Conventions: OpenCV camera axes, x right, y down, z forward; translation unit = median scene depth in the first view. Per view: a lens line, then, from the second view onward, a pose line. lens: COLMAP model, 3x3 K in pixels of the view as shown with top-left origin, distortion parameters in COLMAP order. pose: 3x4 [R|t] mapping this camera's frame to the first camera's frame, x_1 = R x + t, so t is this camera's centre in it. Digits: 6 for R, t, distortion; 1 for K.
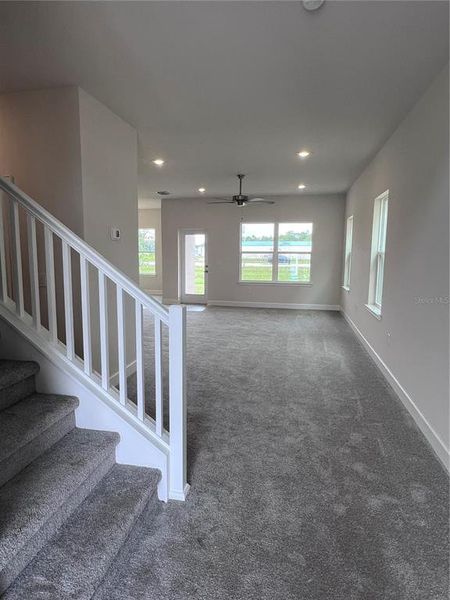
lens RADIAL K [[367.0, 0, 223.0], [0, 367.0, 298.7], [0, 0, 1]] dist [0.003267, 0.000722]
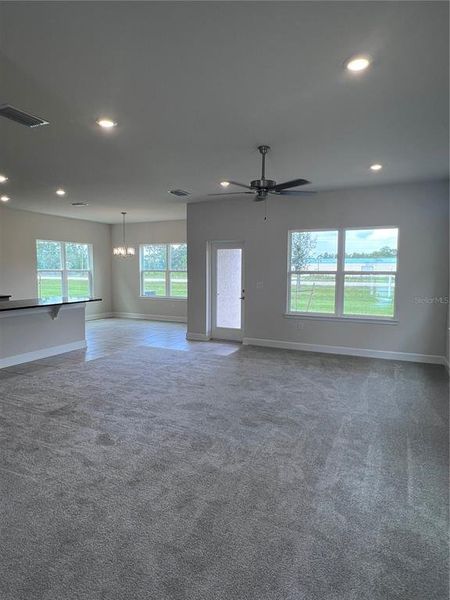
lens RADIAL K [[367.0, 0, 223.0], [0, 367.0, 298.7], [0, 0, 1]] dist [0.003267, 0.000722]
pose [[0.972559, 0.017085, -0.232030, 0.093566], [-0.028412, 0.998557, -0.045562, -0.041673], [0.230917, 0.050904, 0.971641, 0.296567]]
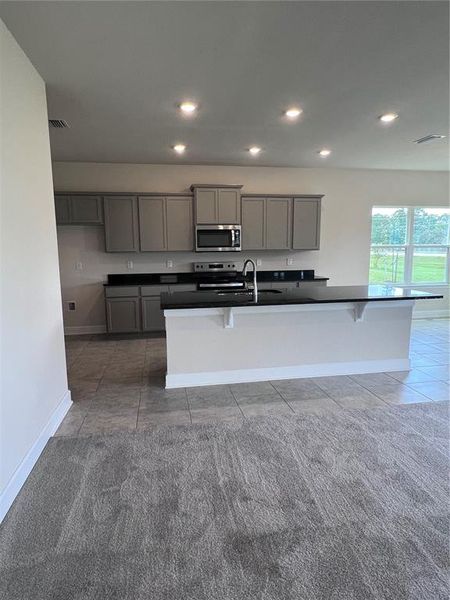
lens RADIAL K [[367.0, 0, 223.0], [0, 367.0, 298.7], [0, 0, 1]] dist [0.003267, 0.000722]
pose [[0.376282, 0.123804, -0.918196, -0.003372], [-0.109253, 0.990047, 0.088719, -0.068646], [0.920041, 0.066933, 0.386062, 0.518227]]
